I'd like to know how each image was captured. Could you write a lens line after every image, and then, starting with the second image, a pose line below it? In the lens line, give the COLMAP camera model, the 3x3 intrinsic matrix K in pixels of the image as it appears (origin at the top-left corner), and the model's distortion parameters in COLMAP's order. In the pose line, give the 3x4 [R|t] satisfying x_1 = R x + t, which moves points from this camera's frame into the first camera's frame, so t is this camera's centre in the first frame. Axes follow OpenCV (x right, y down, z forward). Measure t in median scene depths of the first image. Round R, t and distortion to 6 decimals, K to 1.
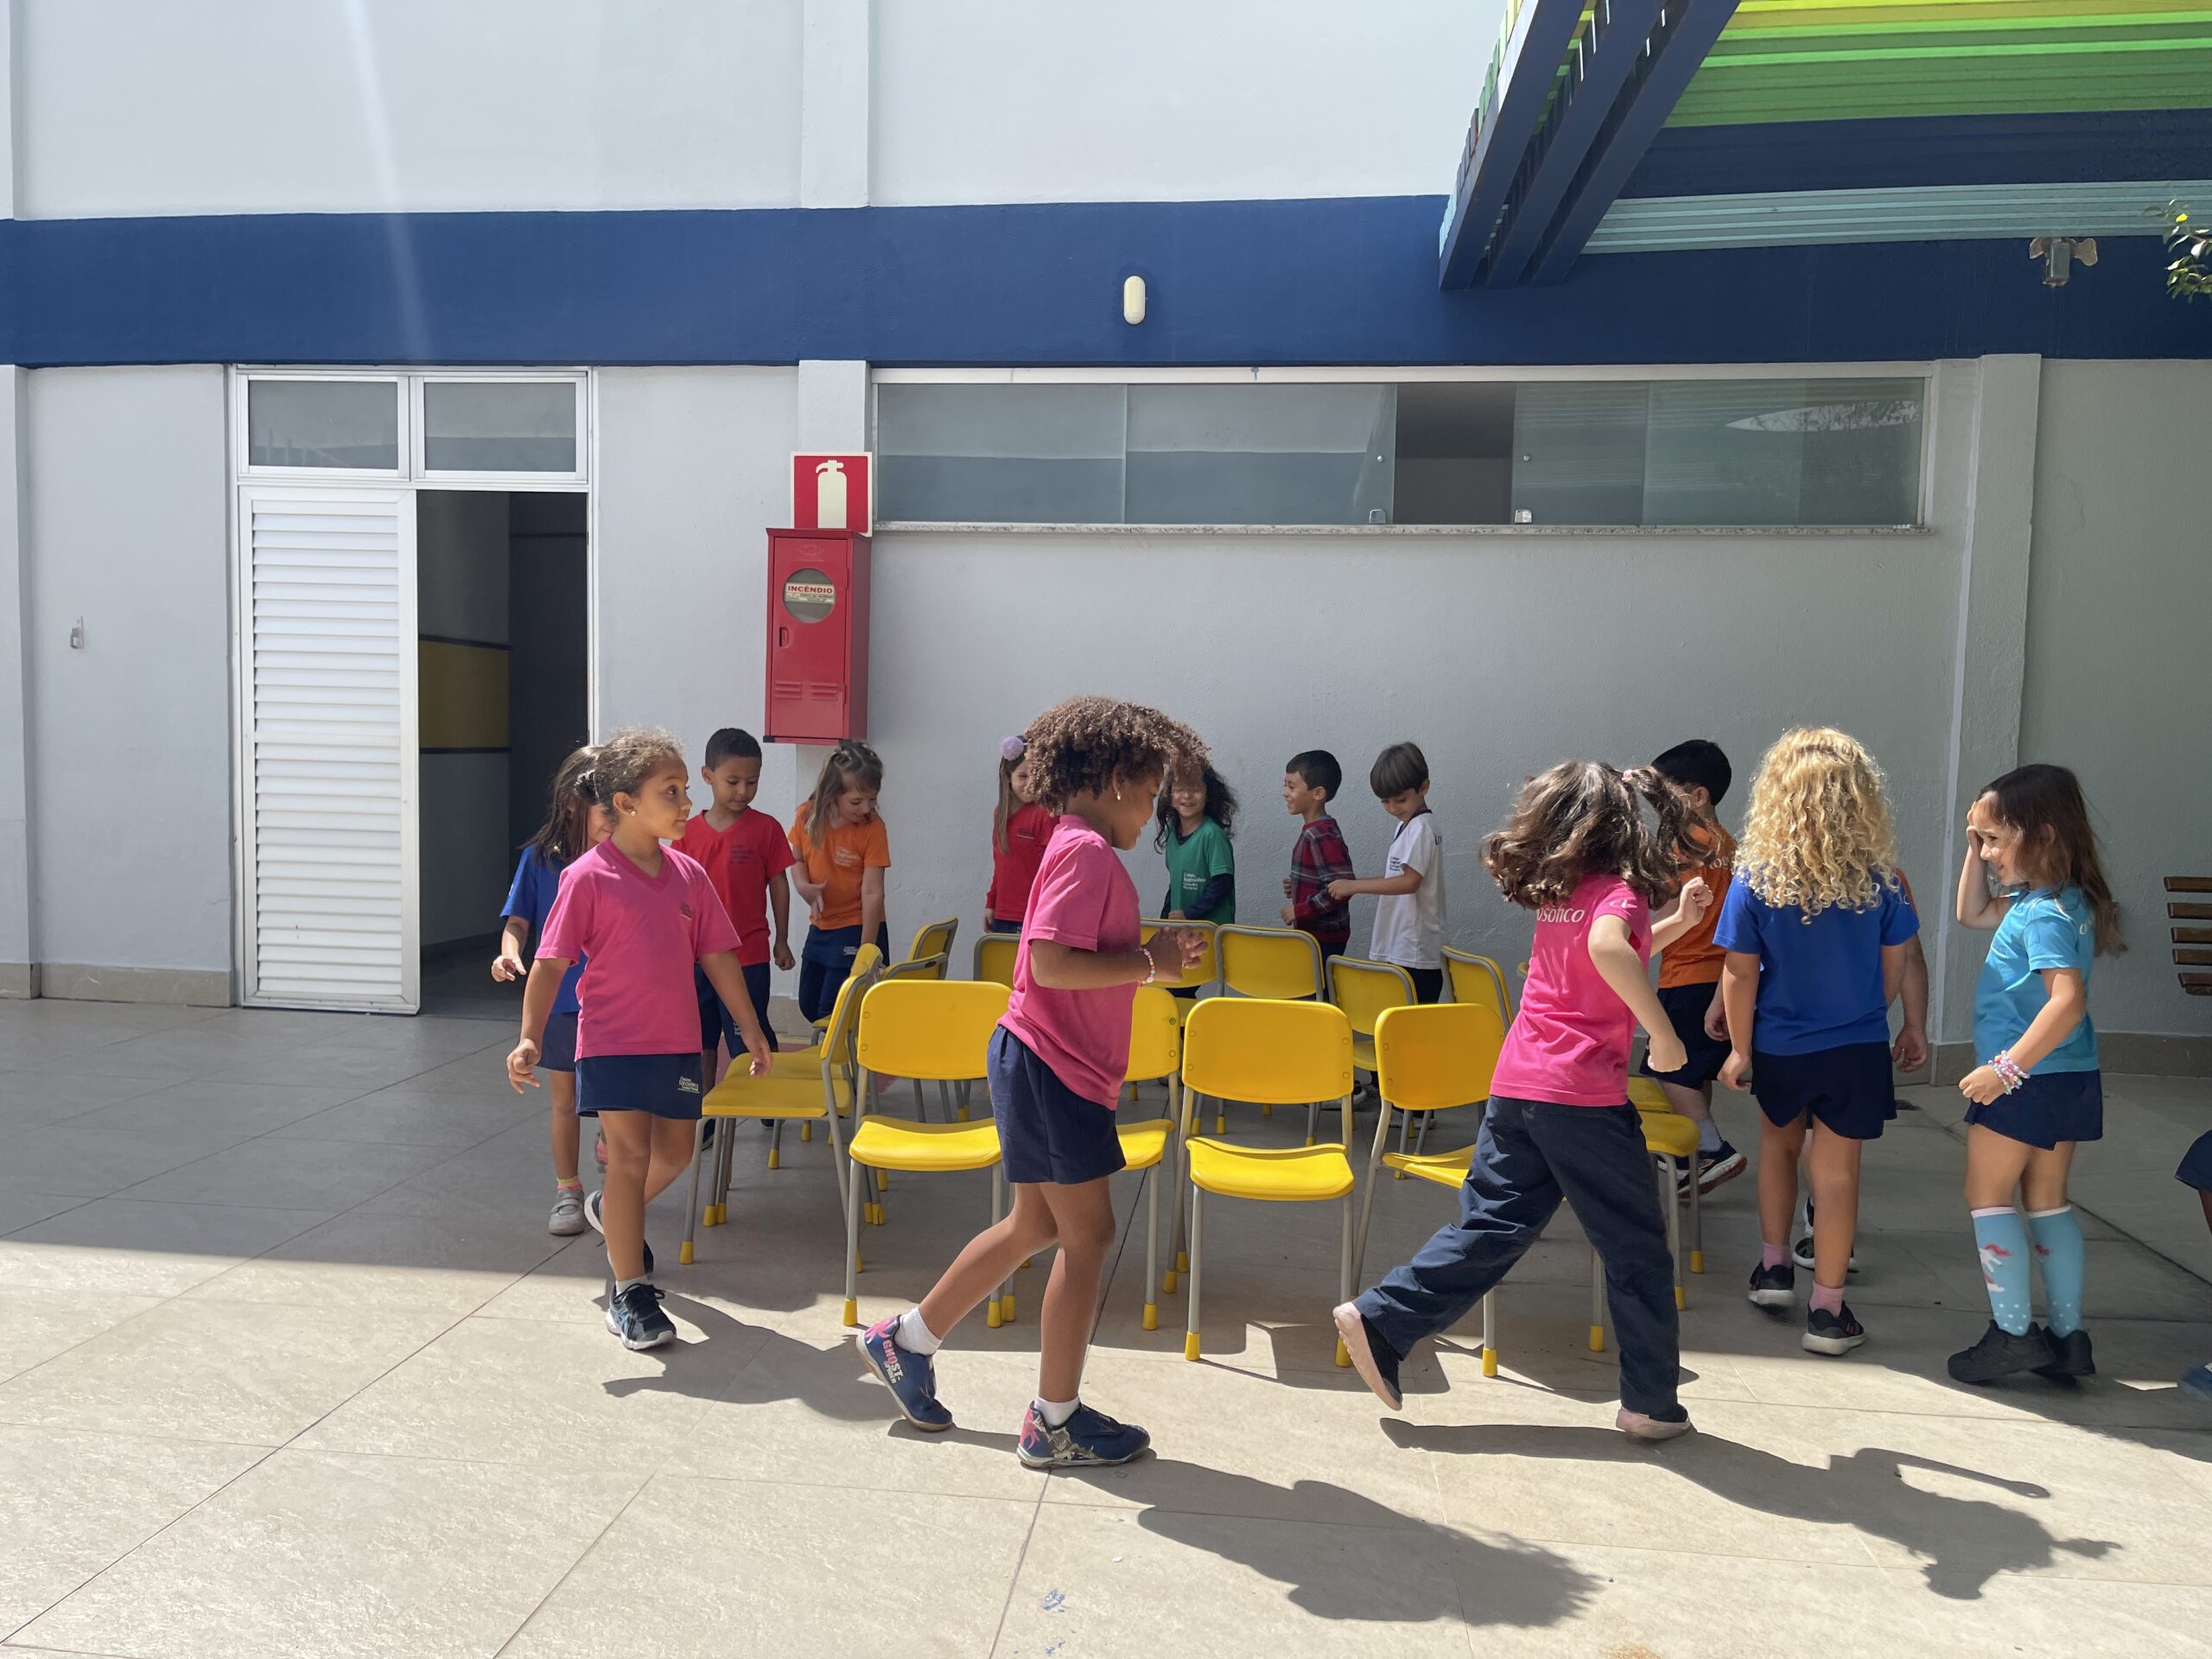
lens RADIAL K [[1618.2, 0, 1112.4], [0, 1618.2, 823.3], [0, 0, 1]] dist [0.063210, -0.063844]
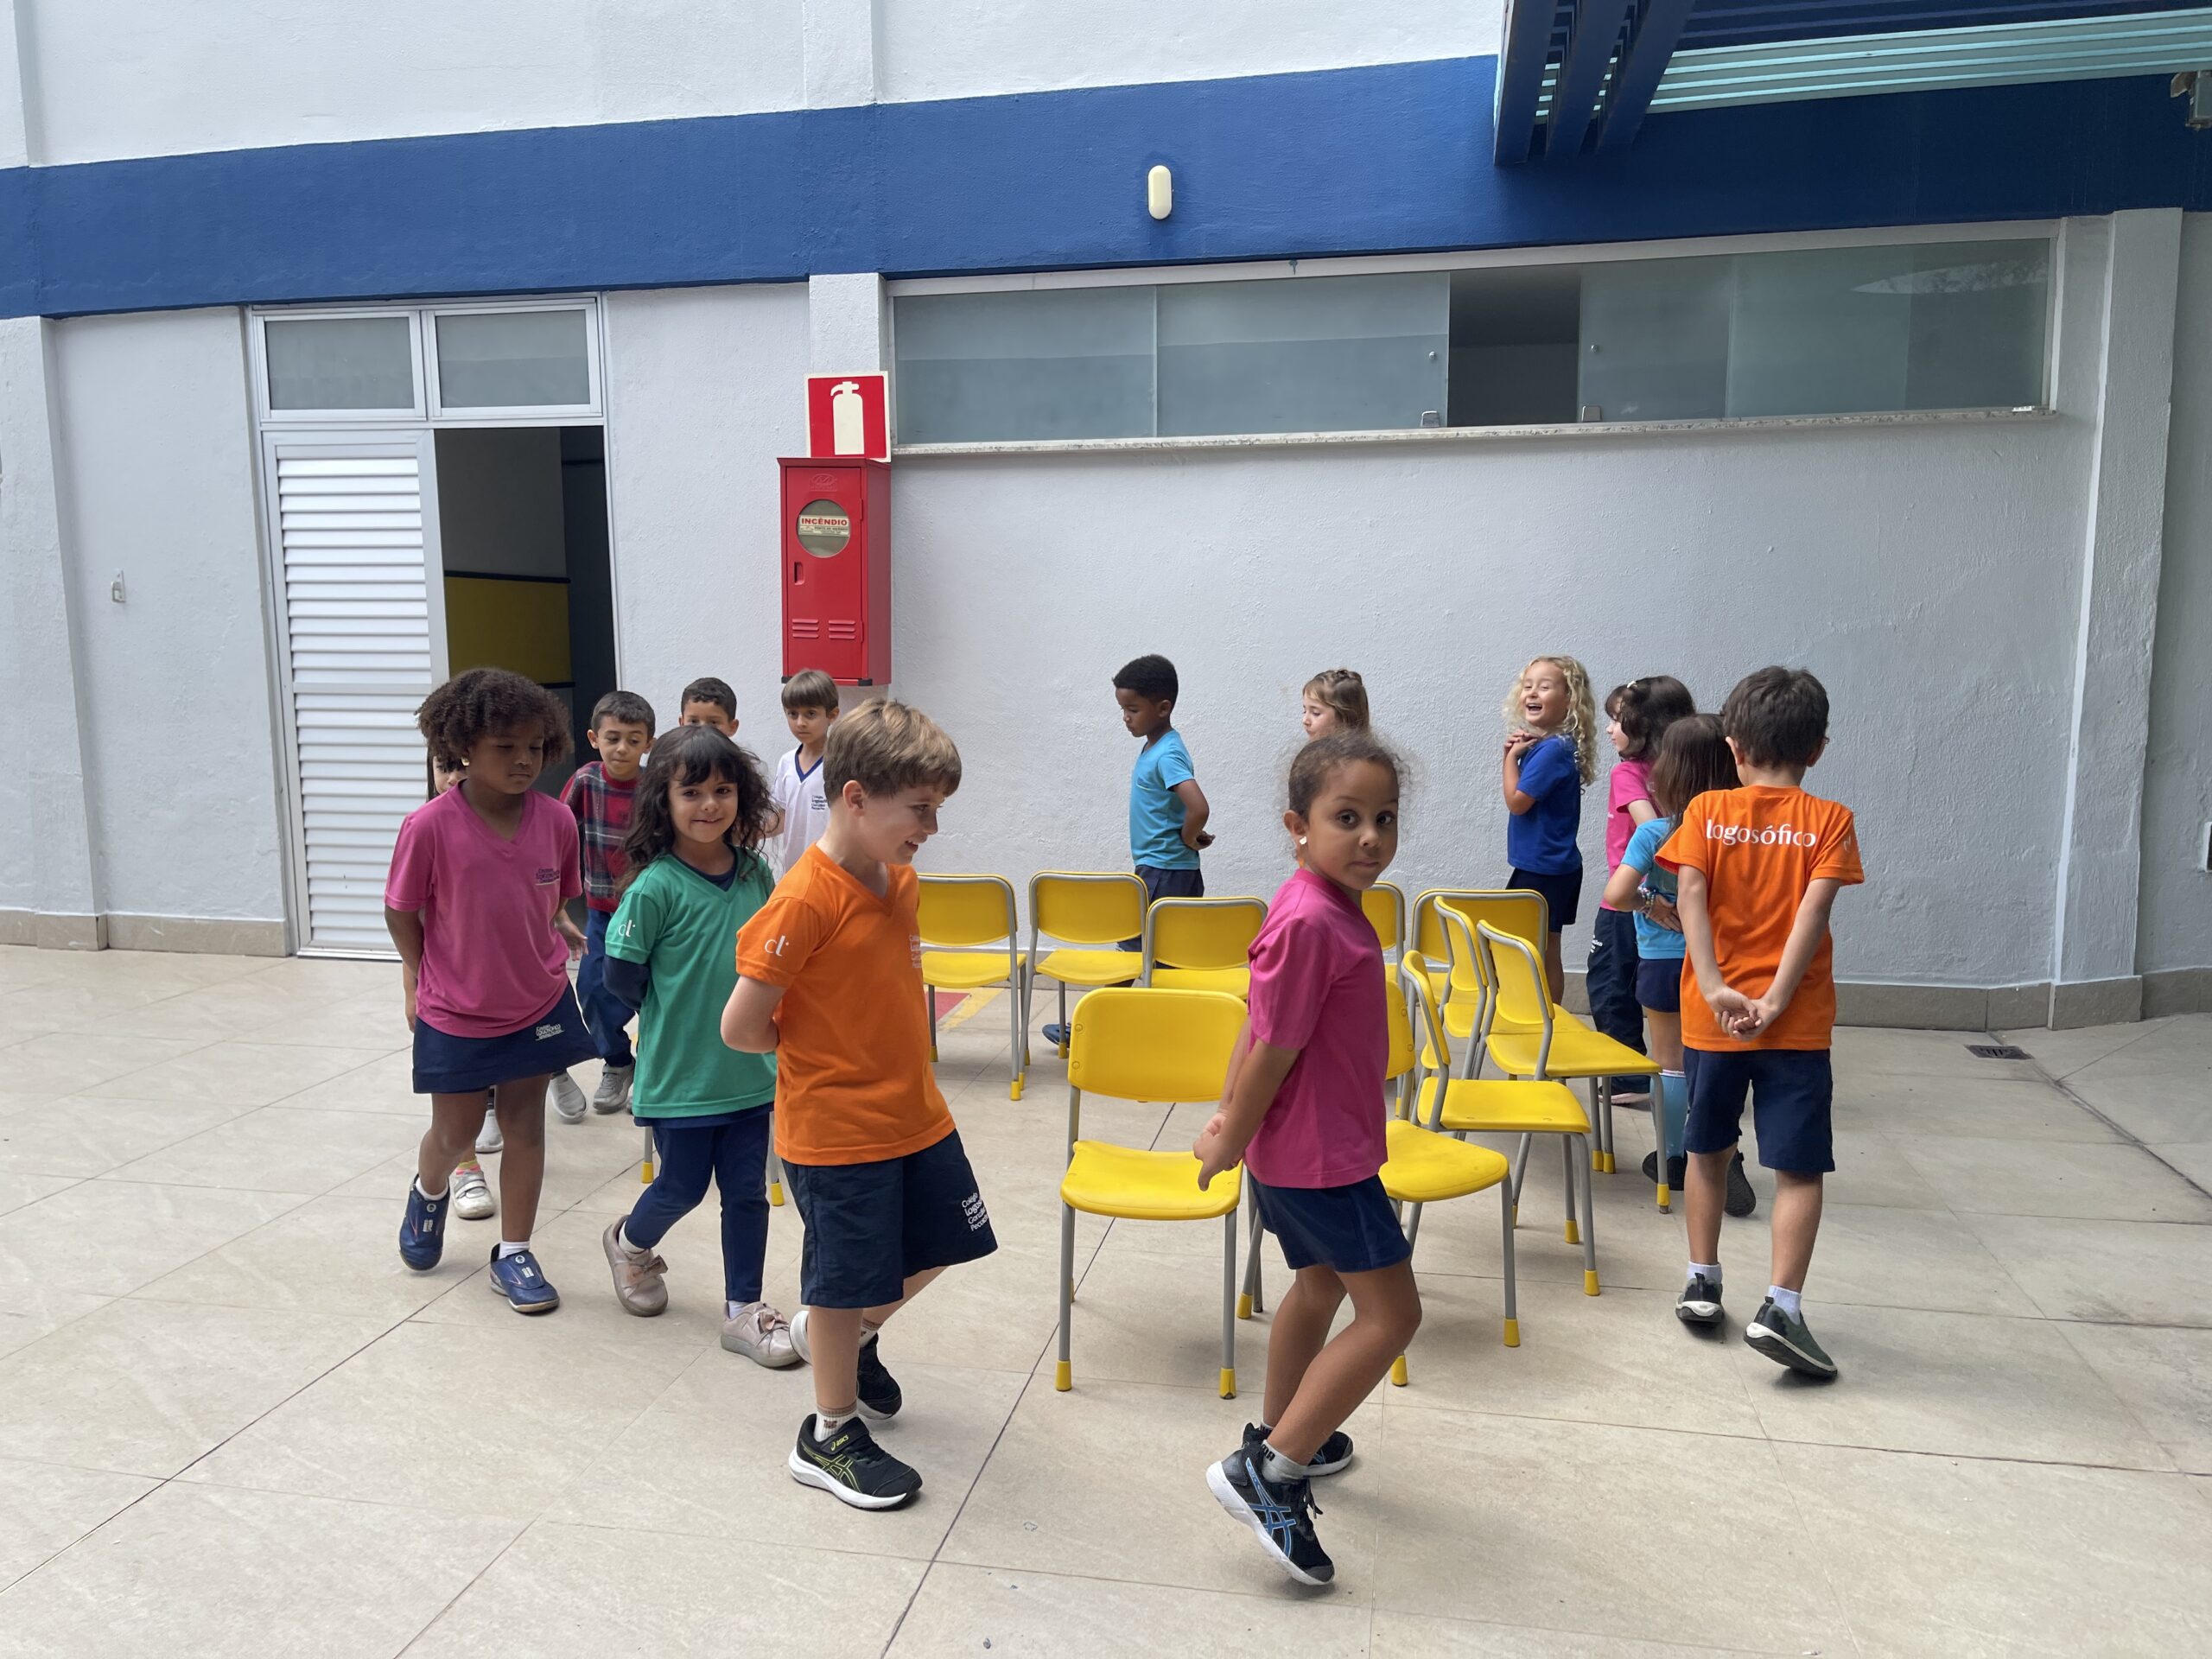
lens RADIAL K [[1631.6, 0, 1106.0], [0, 1631.6, 829.5], [0, 0, 1]] dist [0.063587, -0.076572]
pose [[0.996031, -0.017255, -0.087317, 0.061399], [0.023033, 0.997580, 0.065599, -0.024015], [0.085974, -0.067350, 0.994018, 0.048964]]
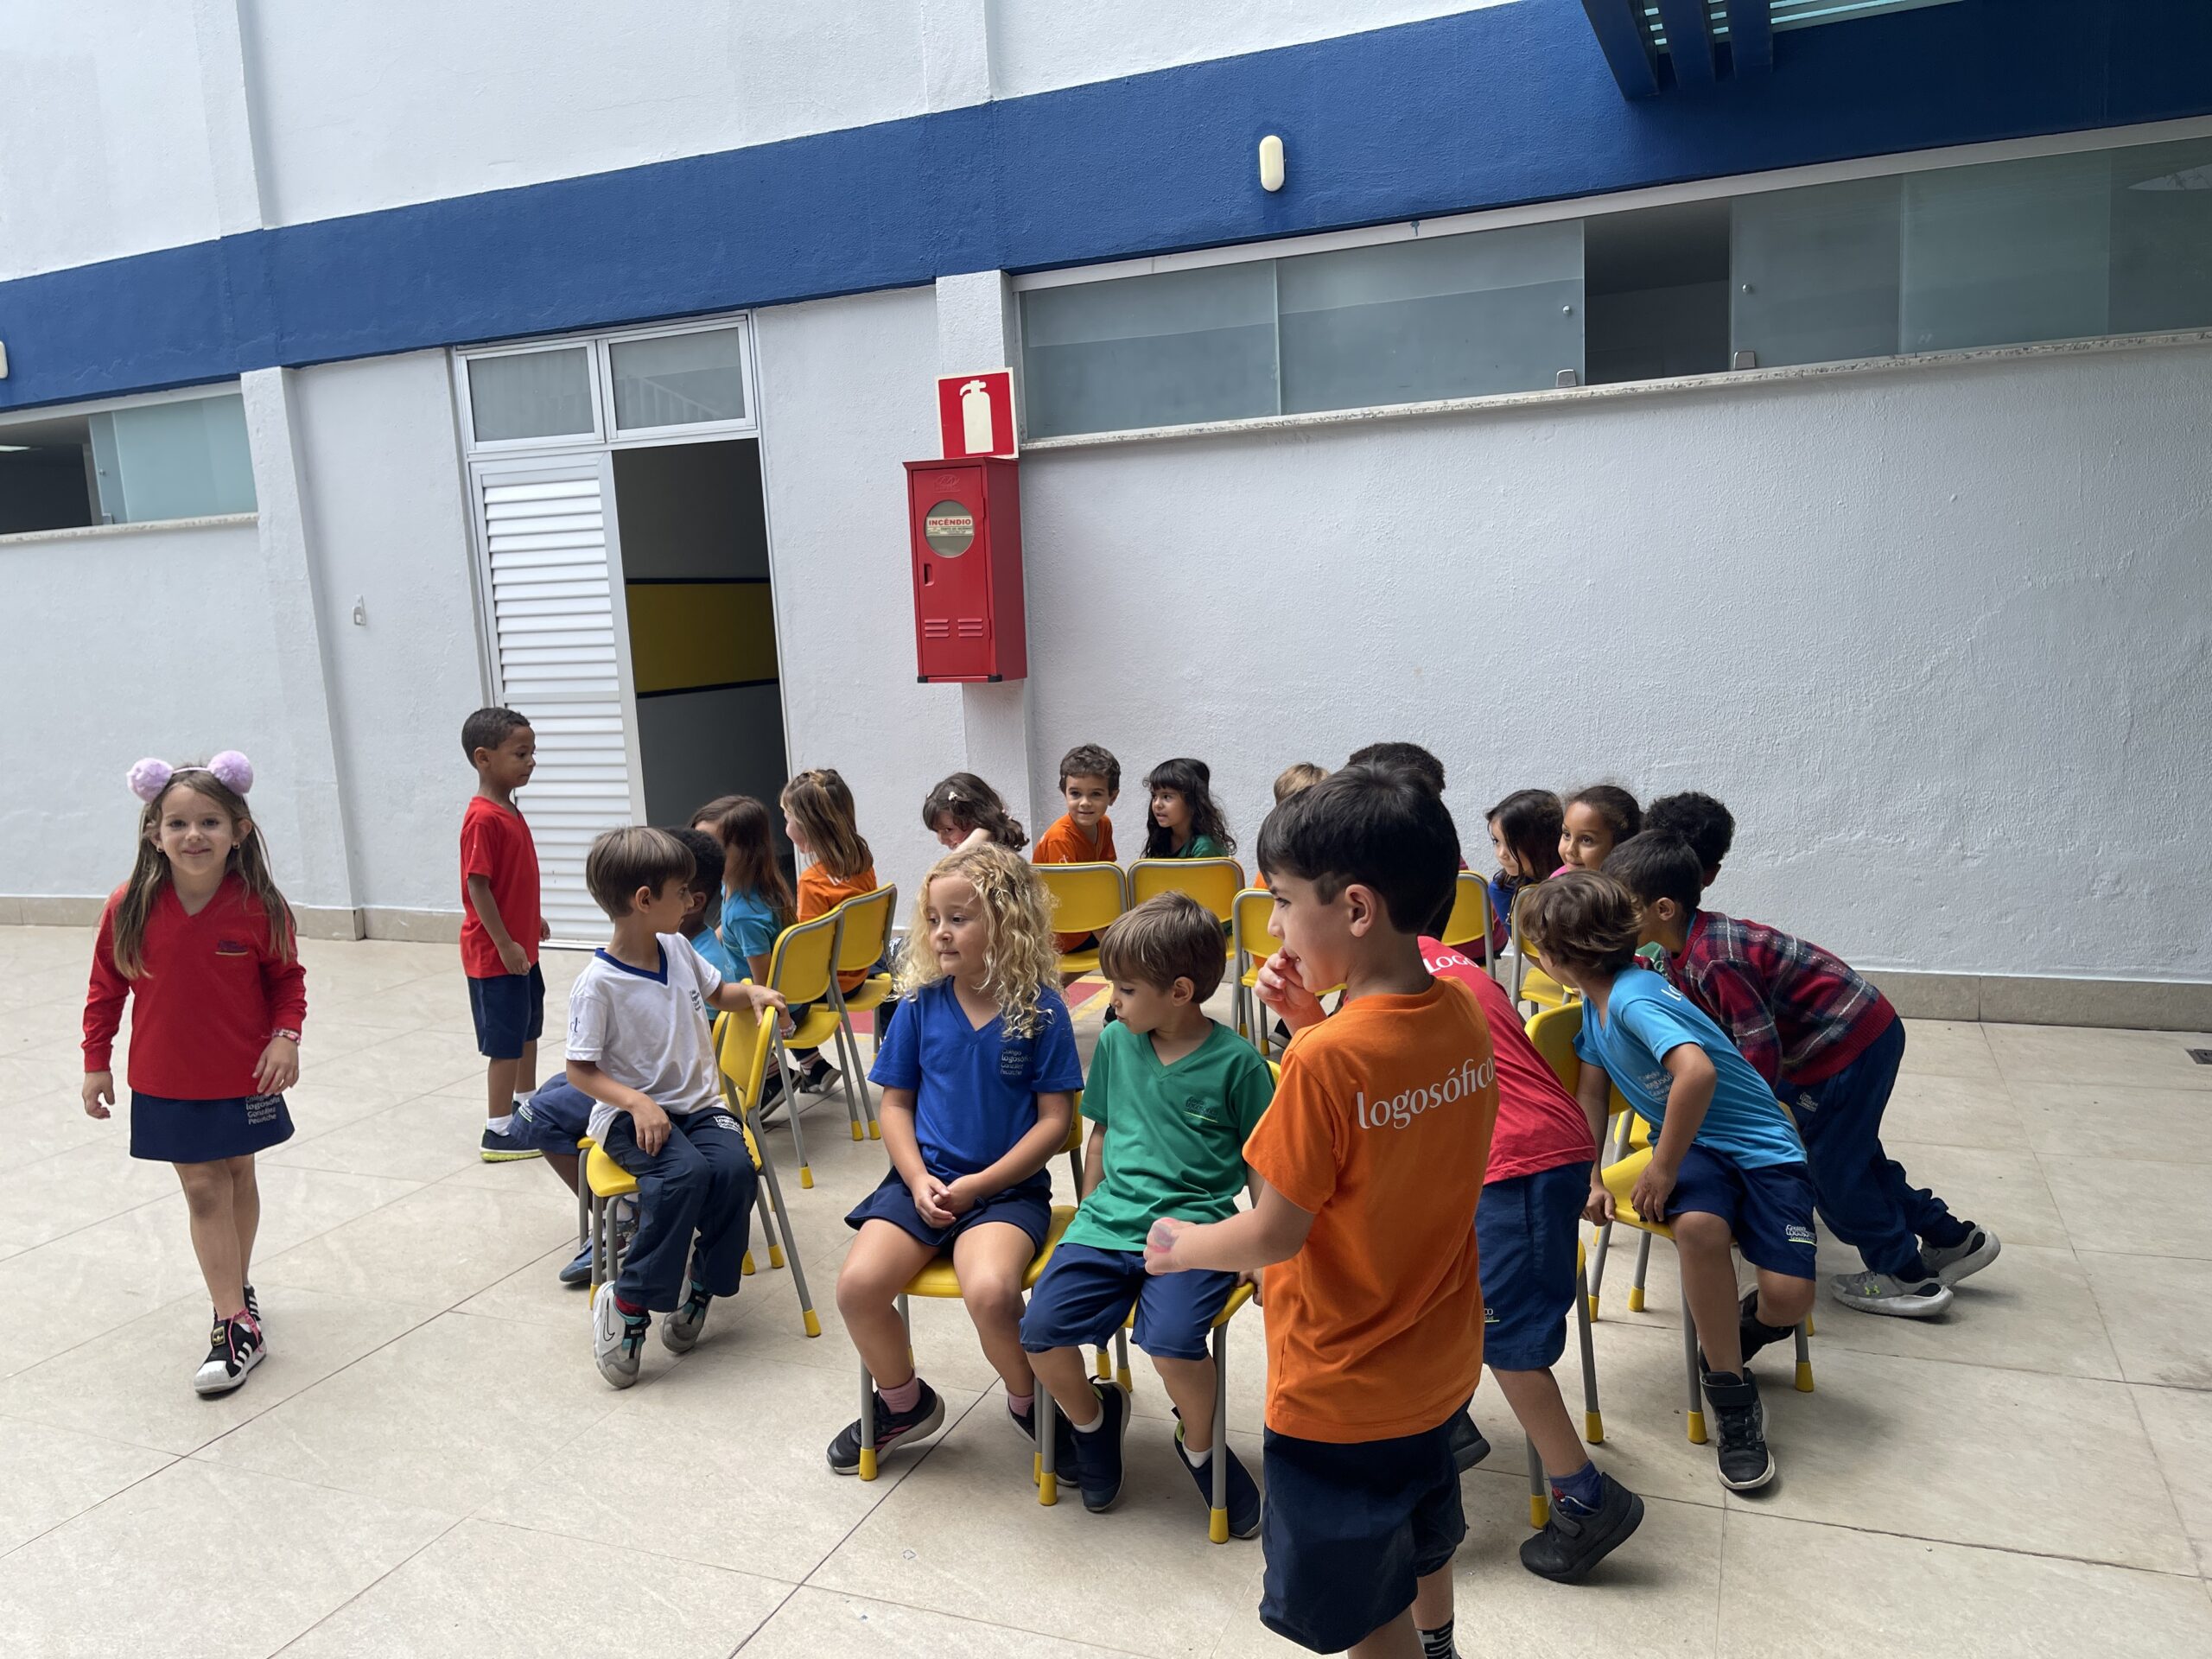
lens RADIAL K [[1631.6, 0, 1106.0], [0, 1631.6, 829.5], [0, 0, 1]] dist [0.063587, -0.076572]
pose [[0.960200, -0.031248, -0.277560, 0.174759], [0.055834, 0.995139, 0.081123, -0.036945], [0.273676, -0.093391, 0.957277, 0.078058]]
